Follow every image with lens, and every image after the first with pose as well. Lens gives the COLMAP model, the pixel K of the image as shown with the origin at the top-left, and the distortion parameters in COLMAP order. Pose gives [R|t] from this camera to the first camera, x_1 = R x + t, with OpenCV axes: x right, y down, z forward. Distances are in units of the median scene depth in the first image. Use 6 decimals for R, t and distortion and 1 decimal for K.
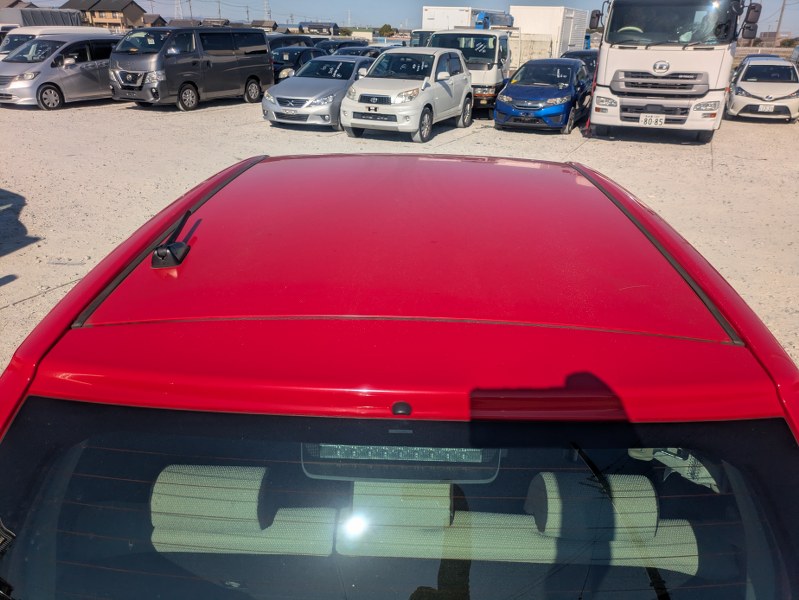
lens RADIAL K [[607.9, 0, 403.0], [0, 607.9, 312.3], [0, 0, 1]] dist [0.031781, -0.009272]
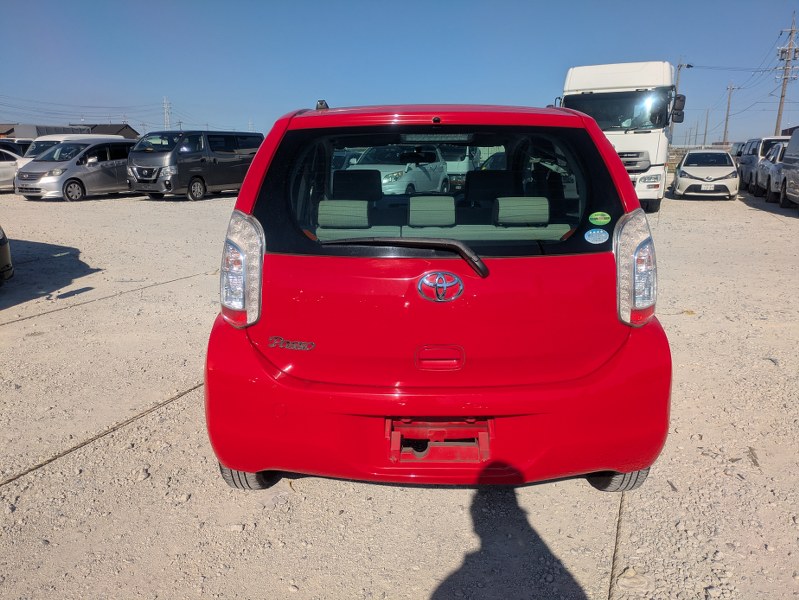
lens RADIAL K [[602.0, 0, 399.3], [0, 602.0, 319.9], [0, 0, 1]] dist [0.102971, -0.121284]
pose [[0.999243, -0.030837, 0.023716, -0.013728], [0.034160, 0.987230, -0.155596, 0.077134], [-0.018615, 0.156288, 0.987536, -0.079731]]
